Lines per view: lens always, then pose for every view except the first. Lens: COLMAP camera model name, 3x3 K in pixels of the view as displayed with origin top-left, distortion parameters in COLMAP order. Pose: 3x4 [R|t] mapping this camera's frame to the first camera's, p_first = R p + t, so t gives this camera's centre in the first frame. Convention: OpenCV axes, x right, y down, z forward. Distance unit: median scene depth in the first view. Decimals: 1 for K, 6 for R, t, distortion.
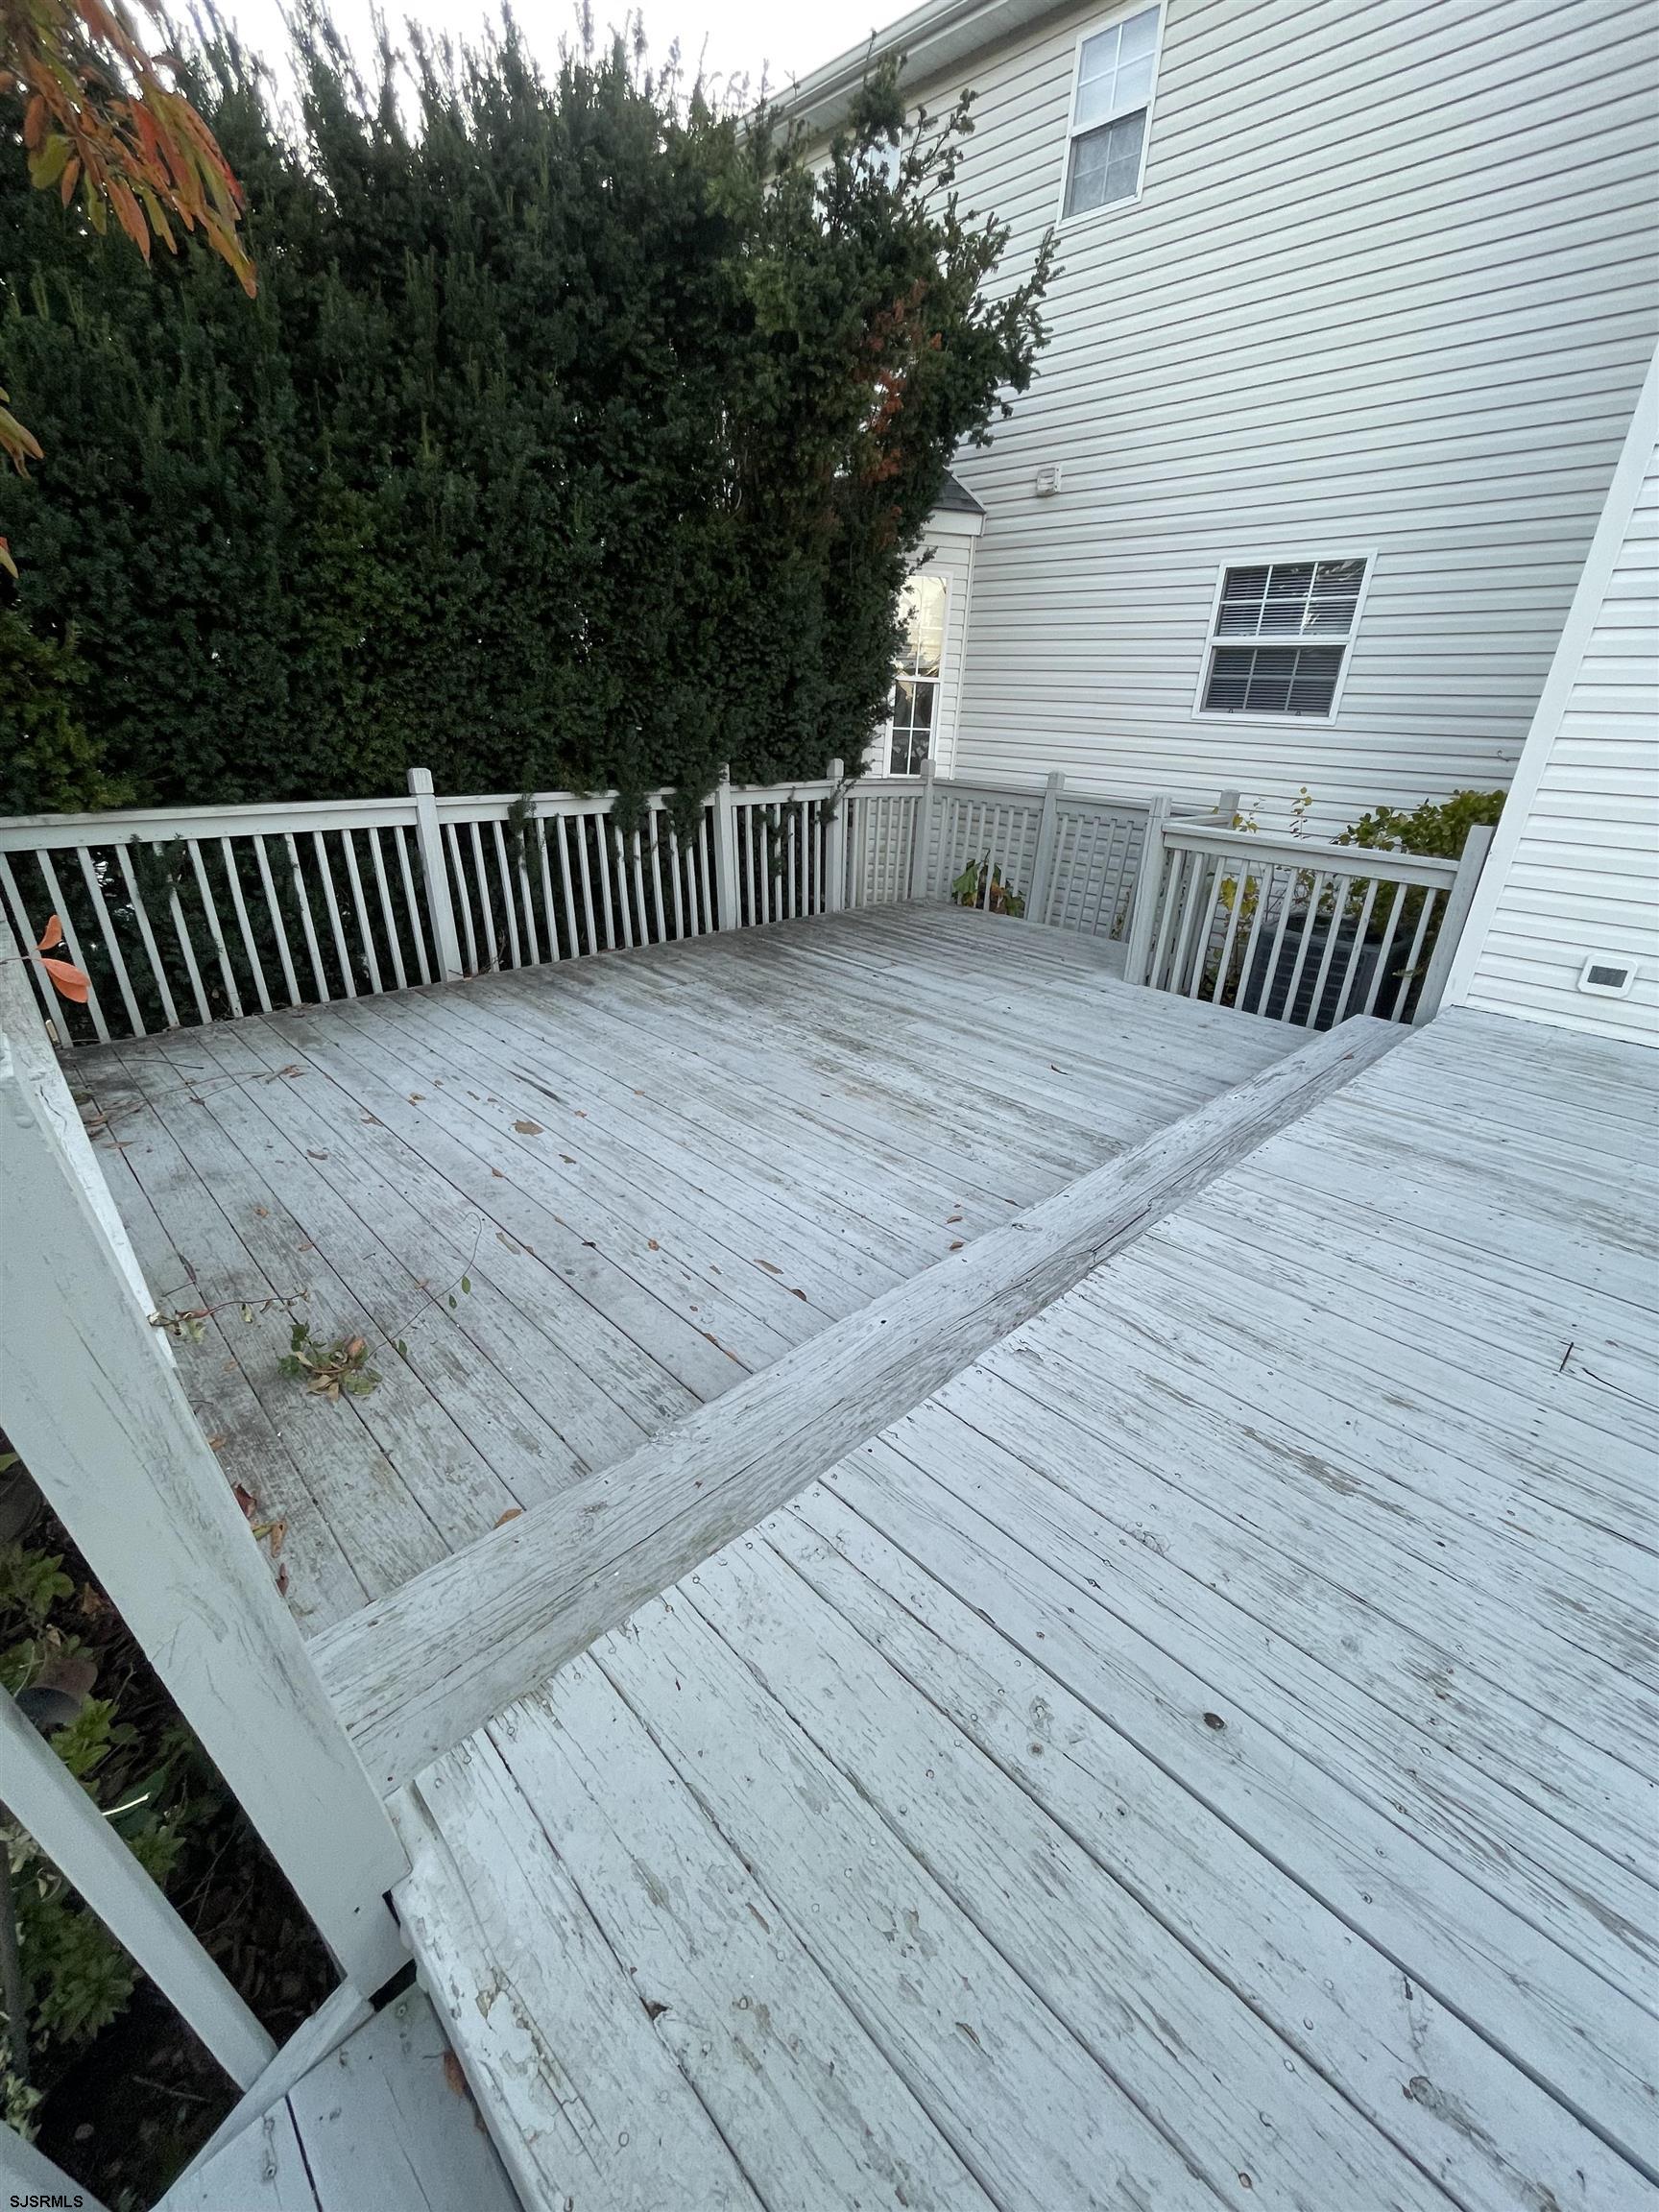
lens RADIAL K [[886.3, 0, 843.2], [0, 886.3, 1108.1], [0, 0, 1]] dist [0.003879, -0.000078]
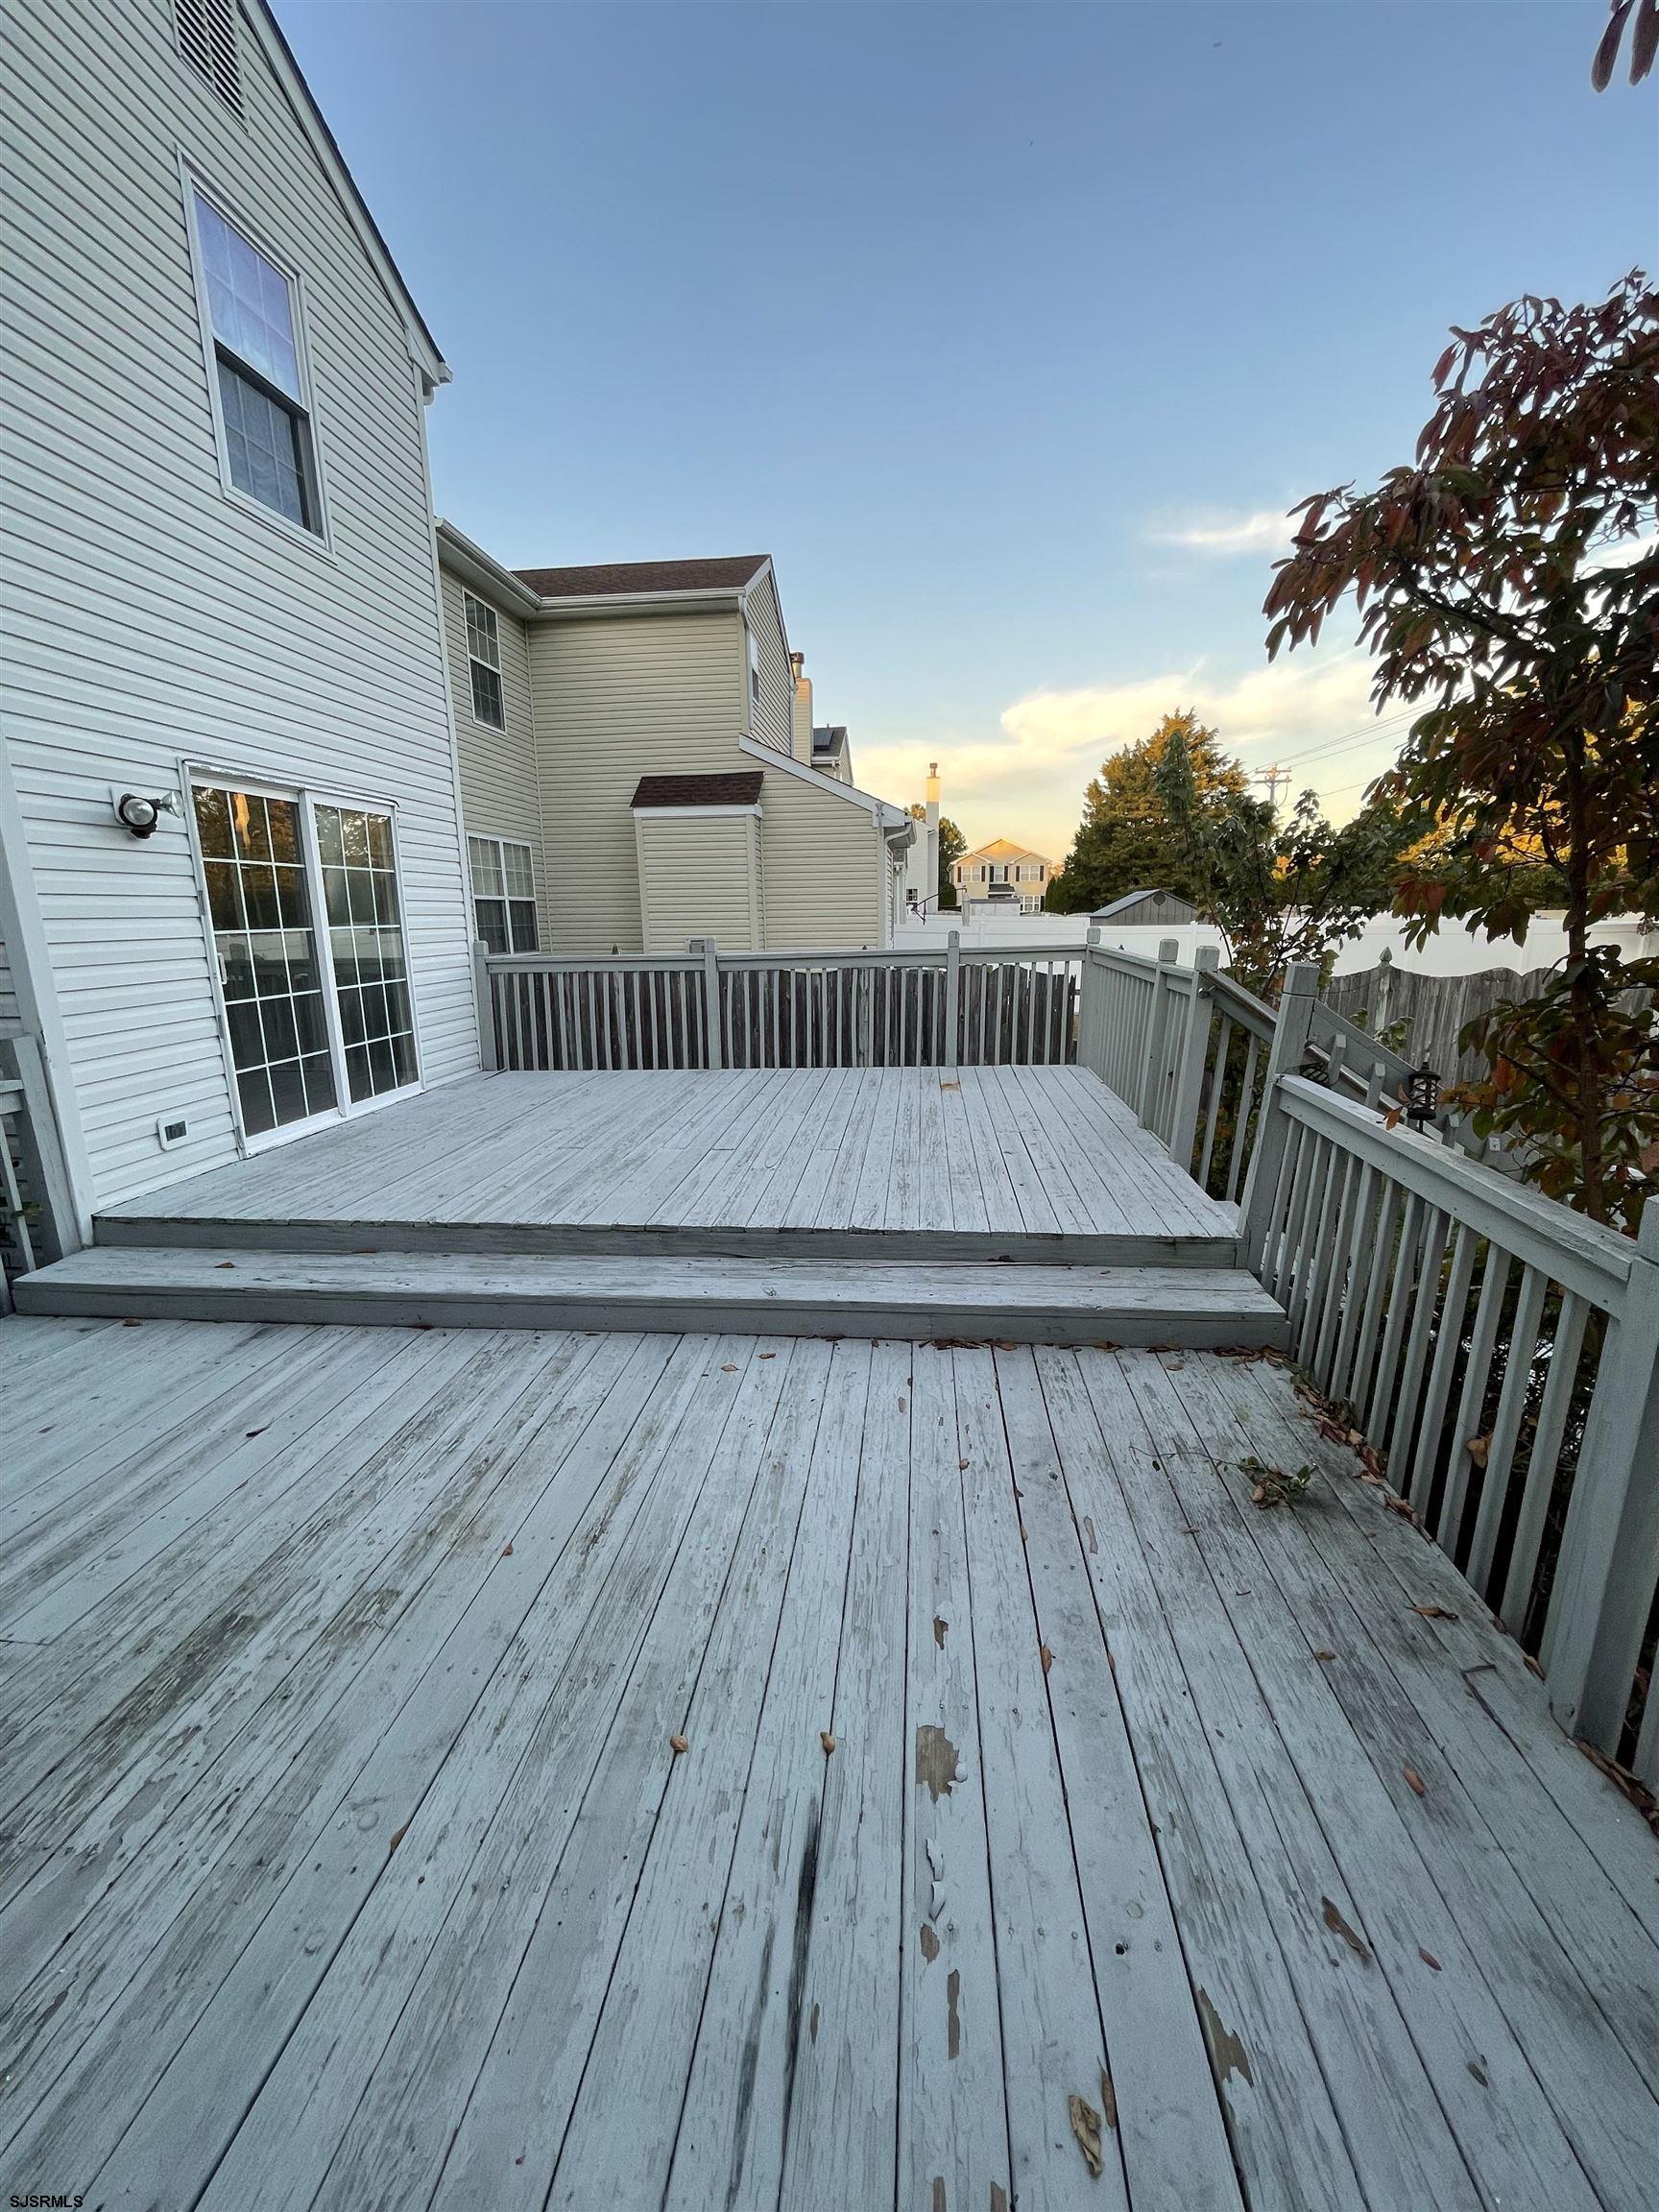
lens RADIAL K [[886.3, 0, 834.5], [0, 886.3, 1113.3], [0, 0, 1]] dist [0.003879, -0.000078]
pose [[-0.628410, -0.208054, 0.749543, -0.603026], [0.305928, 0.819820, 0.484048, -0.529360], [-0.715199, 0.533487, -0.451534, 1.033312]]
